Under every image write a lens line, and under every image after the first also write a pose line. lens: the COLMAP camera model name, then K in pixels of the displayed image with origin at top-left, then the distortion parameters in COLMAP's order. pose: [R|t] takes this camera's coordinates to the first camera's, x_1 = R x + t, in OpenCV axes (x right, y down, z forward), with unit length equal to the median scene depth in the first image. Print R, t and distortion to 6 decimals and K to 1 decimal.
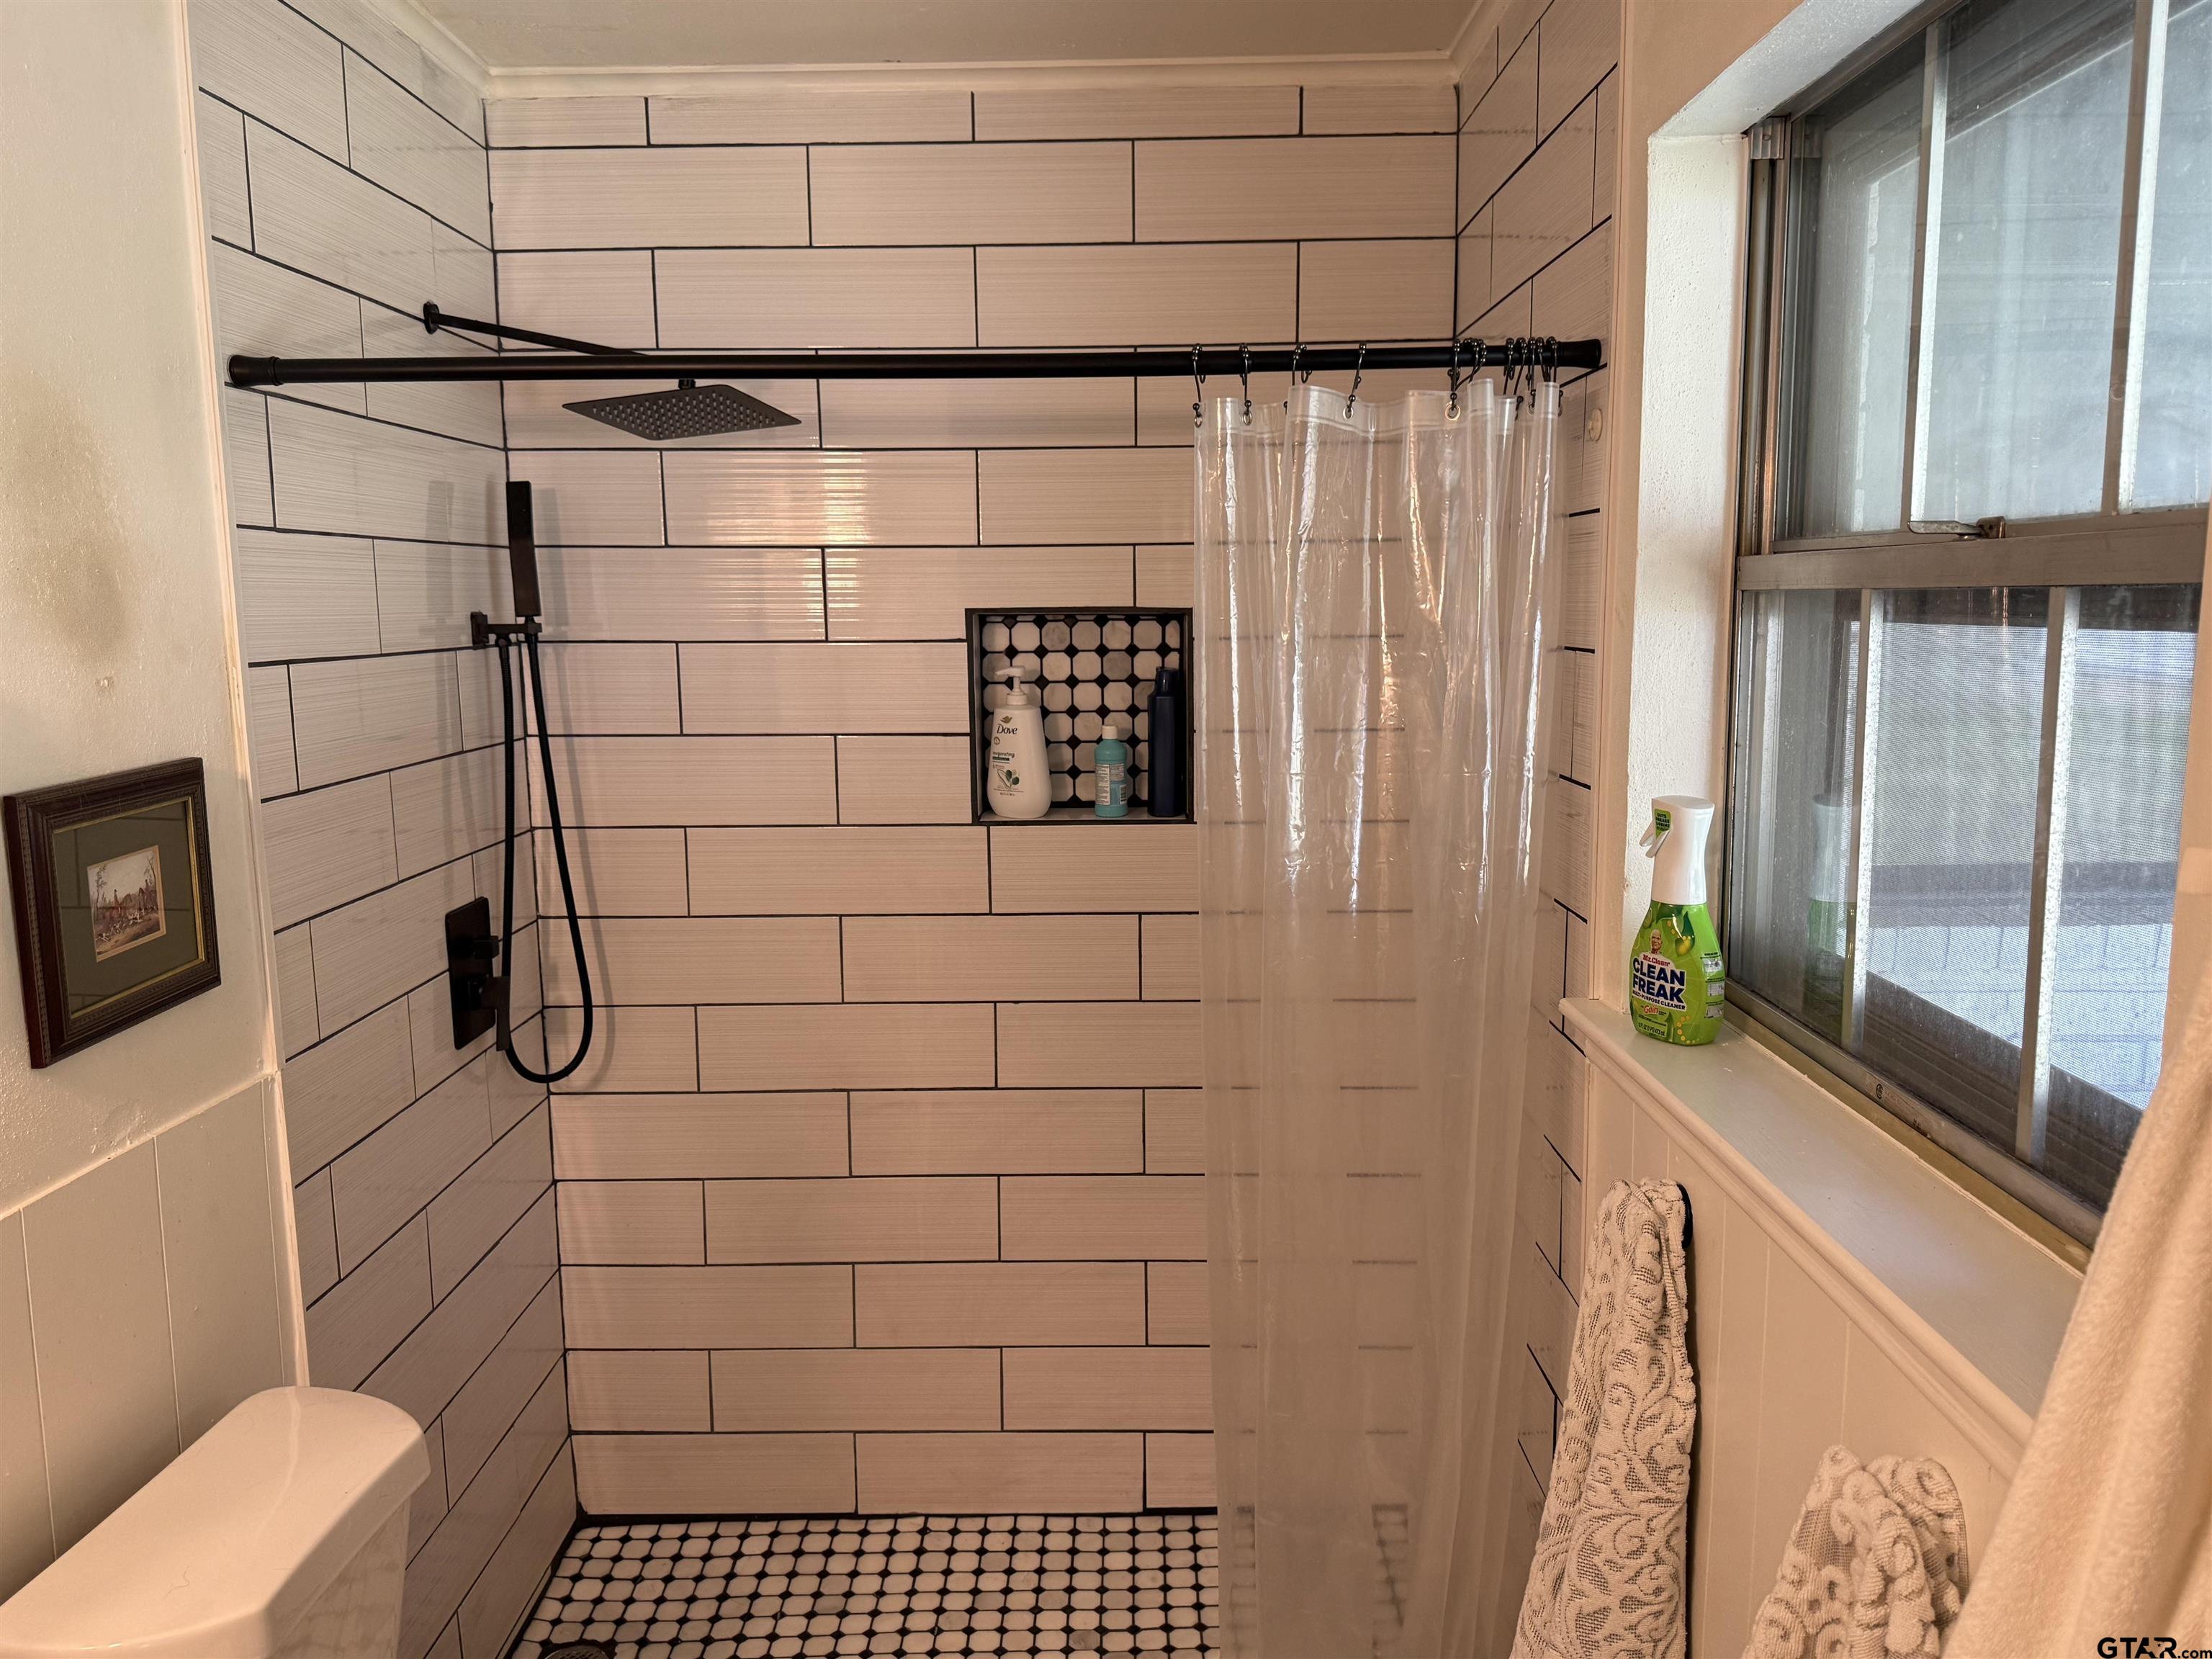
lens RADIAL K [[1624.6, 0, 1106.0], [0, 1624.6, 829.5], [0, 0, 1]] dist [-0.000021, -0.000036]
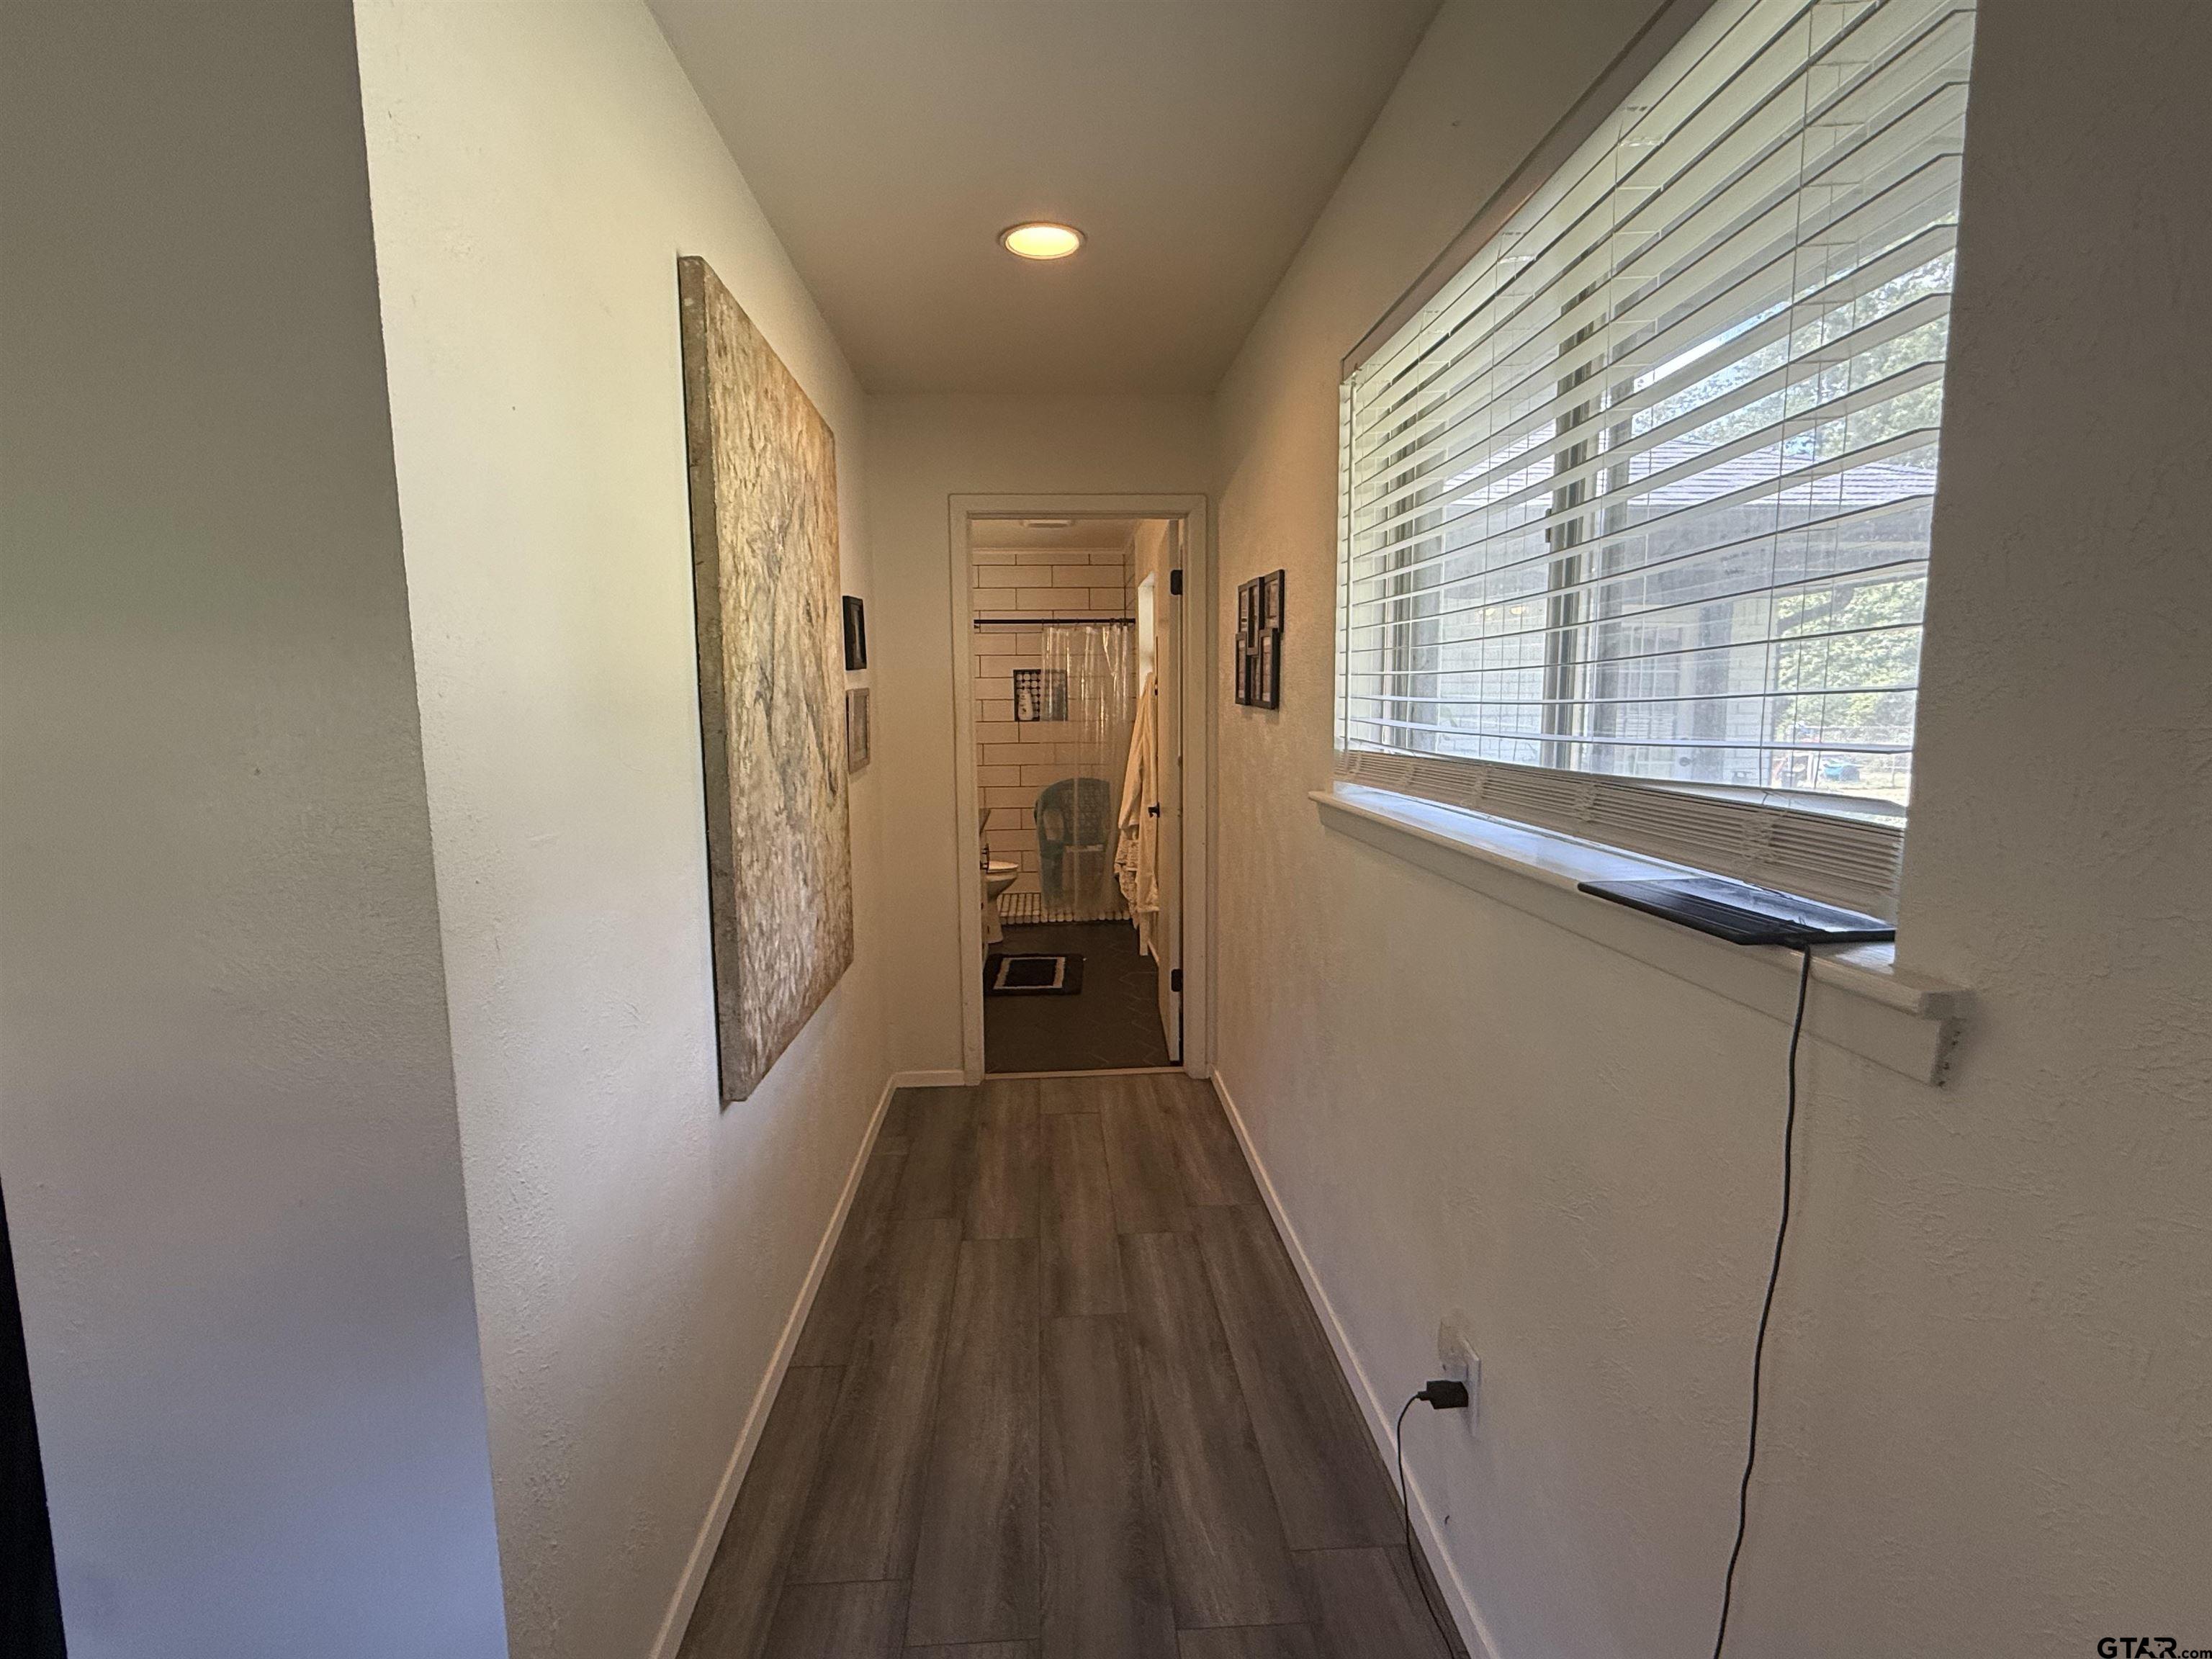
lens RADIAL K [[1040.9, 0, 1106.0], [0, 1040.9, 829.5], [0, 0, 1]] dist [0.000282, -0.000105]
pose [[0.996959, -0.005515, 0.077729, -0.057698], [0.006805, 0.999843, -0.016343, 0.315940], [-0.077627, 0.016822, 0.996841, -1.659061]]
